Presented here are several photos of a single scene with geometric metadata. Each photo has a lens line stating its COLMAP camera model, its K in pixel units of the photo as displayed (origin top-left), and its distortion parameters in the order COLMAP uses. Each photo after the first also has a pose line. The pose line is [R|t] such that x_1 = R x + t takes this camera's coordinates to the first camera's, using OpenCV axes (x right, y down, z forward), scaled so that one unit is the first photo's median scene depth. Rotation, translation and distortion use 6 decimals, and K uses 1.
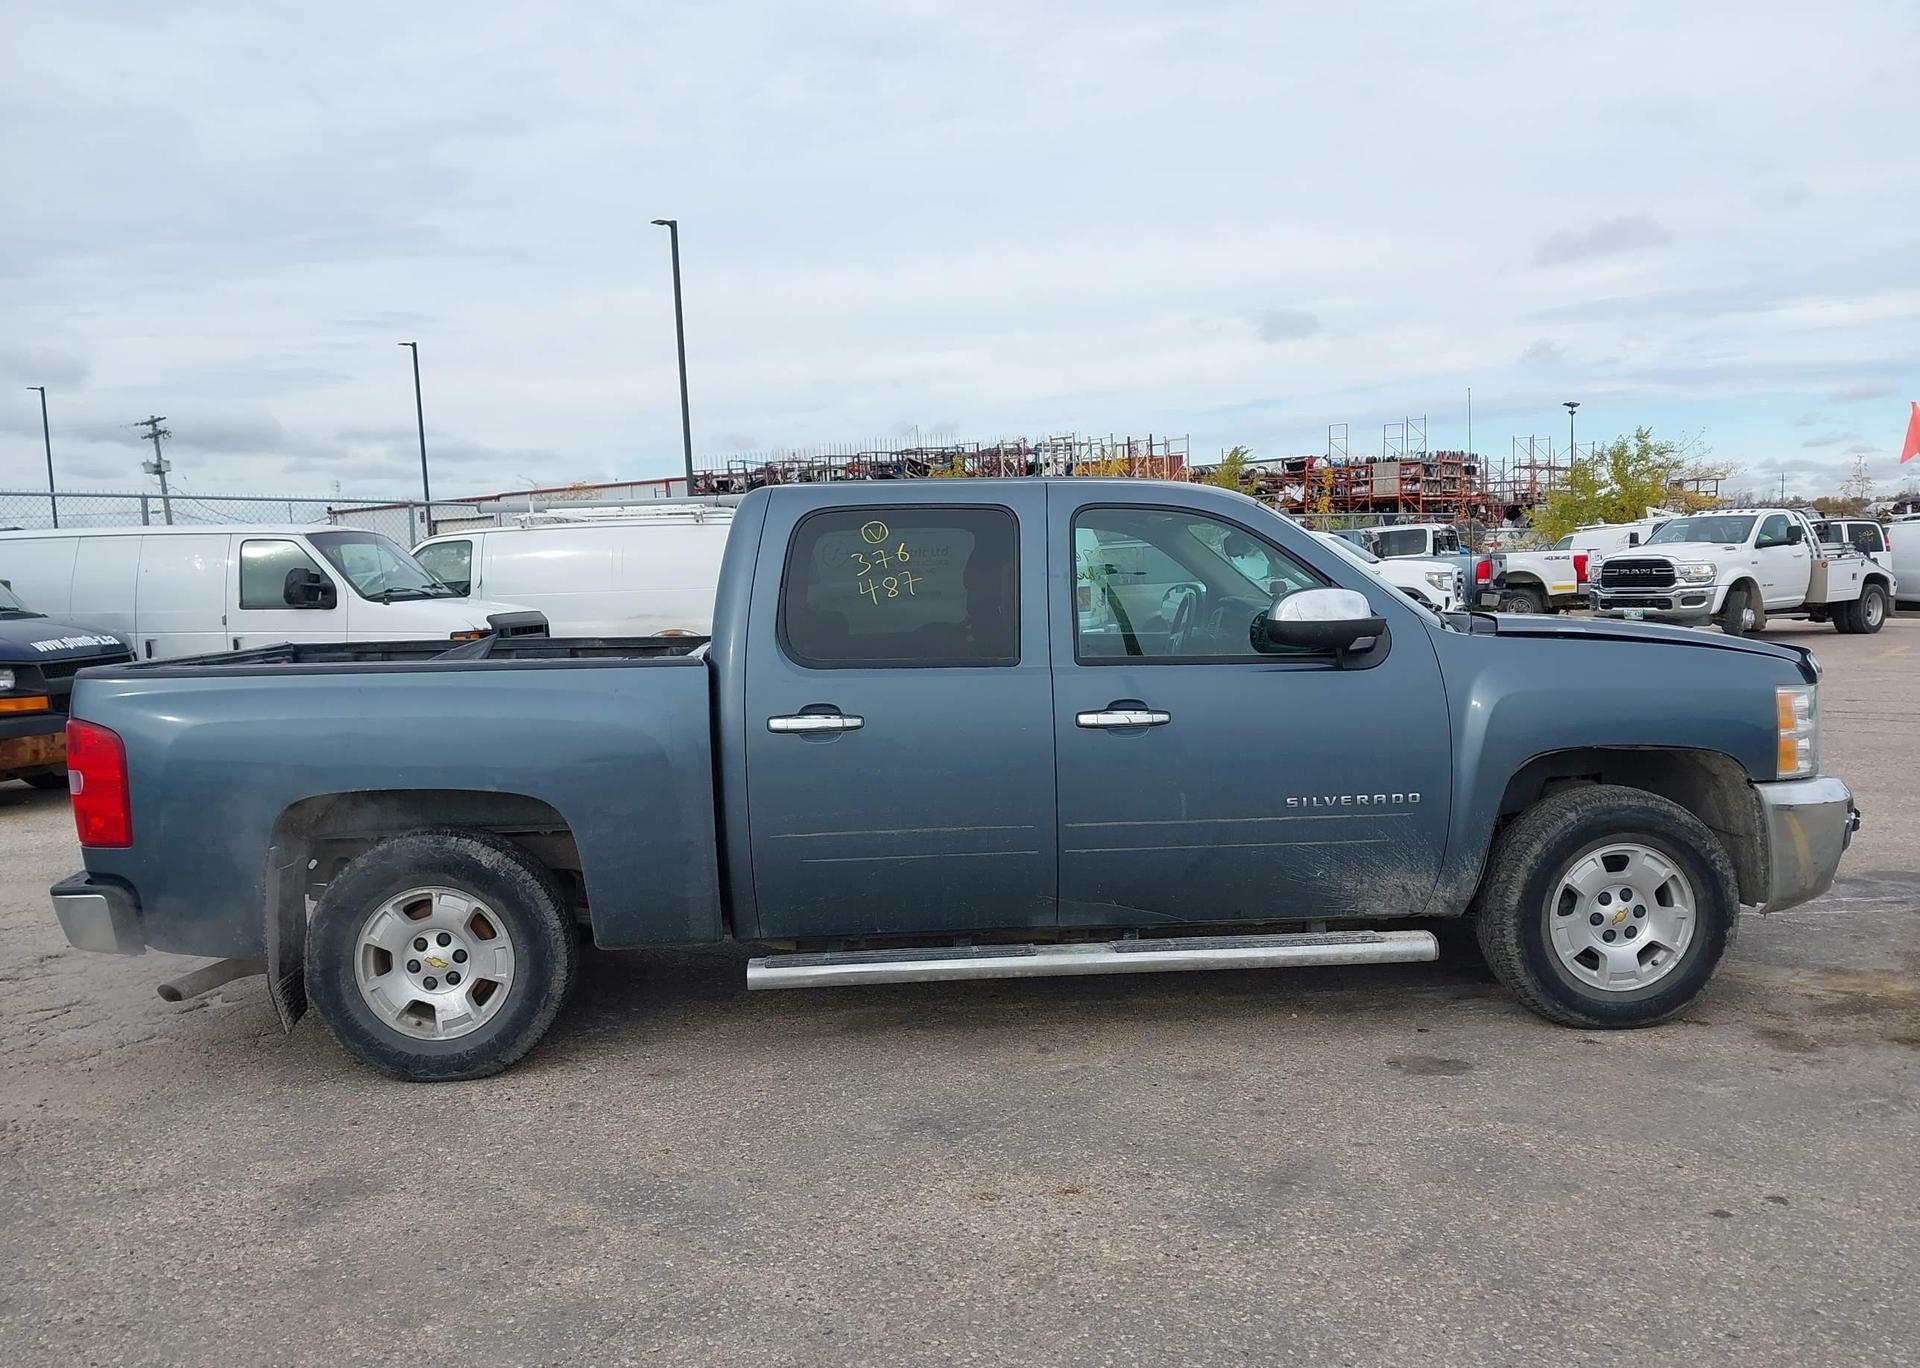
lens RADIAL K [[1491.7, 0, 953.9], [0, 1491.7, 704.5], [0, 0, 1]] dist [0.062363, -0.101205]
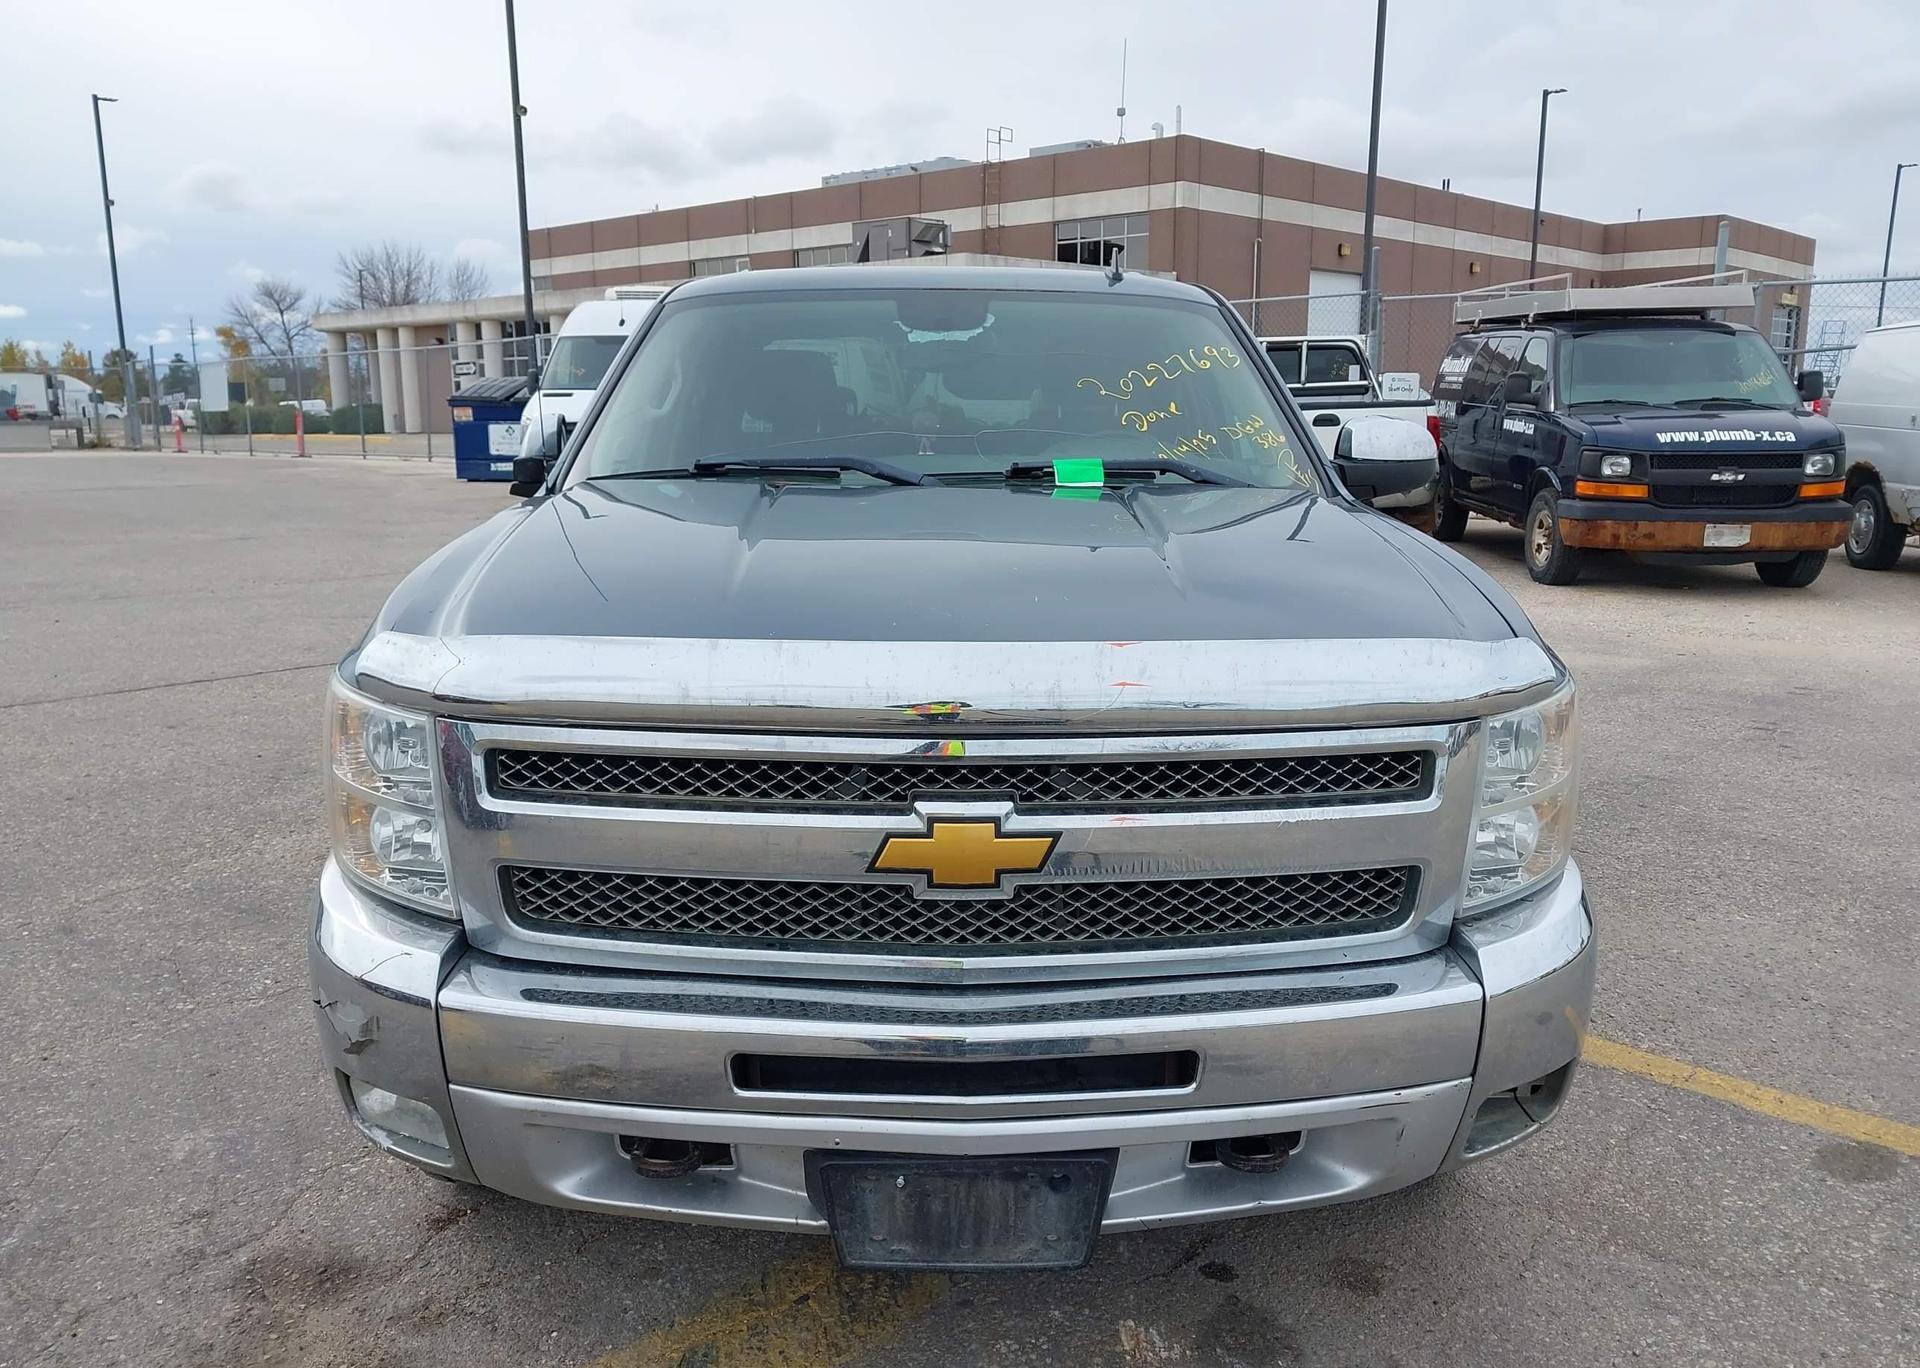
lens RADIAL K [[1491.7, 0, 953.9], [0, 1491.7, 704.5], [0, 0, 1]] dist [0.062363, -0.101205]
pose [[-0.038729, 0.235011, -0.971221, 1.023516], [-0.093726, 0.966811, 0.237682, -0.135810], [0.994844, 0.100234, -0.015417, 1.212820]]
